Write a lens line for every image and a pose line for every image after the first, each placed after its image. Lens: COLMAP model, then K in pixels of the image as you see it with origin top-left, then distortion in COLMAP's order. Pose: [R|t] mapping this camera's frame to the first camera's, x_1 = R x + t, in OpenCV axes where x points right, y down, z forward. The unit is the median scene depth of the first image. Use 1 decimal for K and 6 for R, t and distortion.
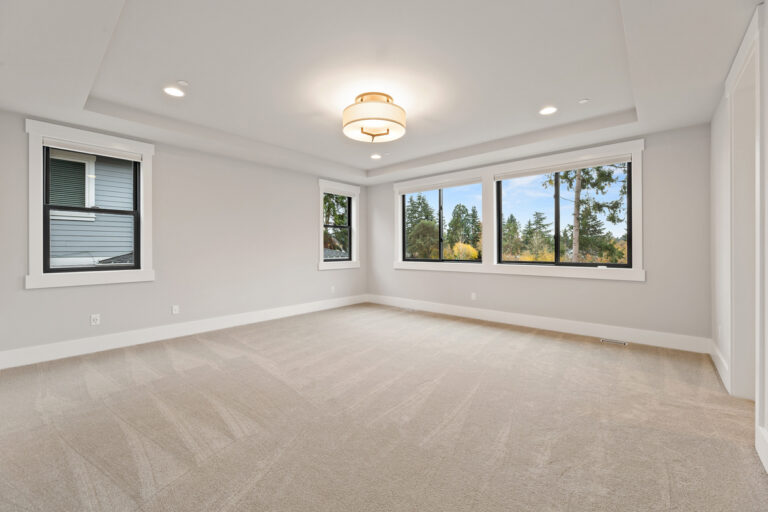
lens RADIAL K [[312.2, 0, 384.2], [0, 312.2, 252.3], [0, 0, 1]] dist [0.019473, -0.000143]
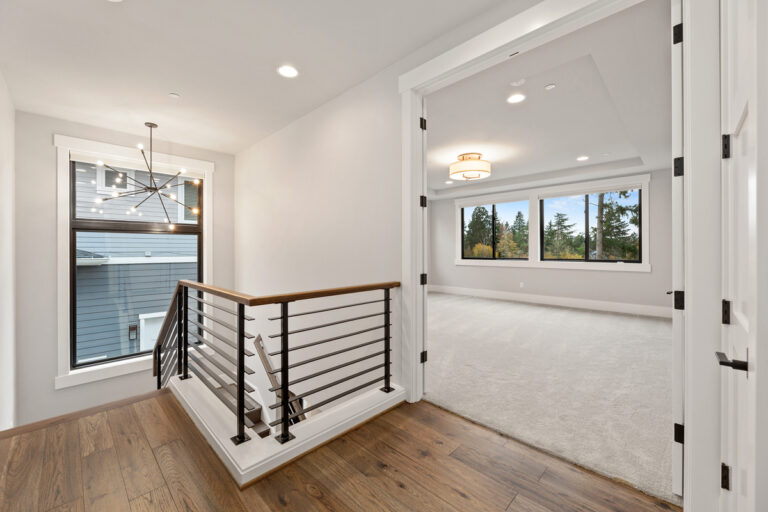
lens RADIAL K [[312.2, 0, 383.6], [0, 312.2, 251.9], [0, 0, 1]] dist [0.019473, -0.000143]
pose [[0.998648, 0.001300, -0.051959, -0.061410], [-0.001539, 0.999988, -0.004559, 0.001421], [0.051953, 0.004633, 0.998639, -0.097554]]
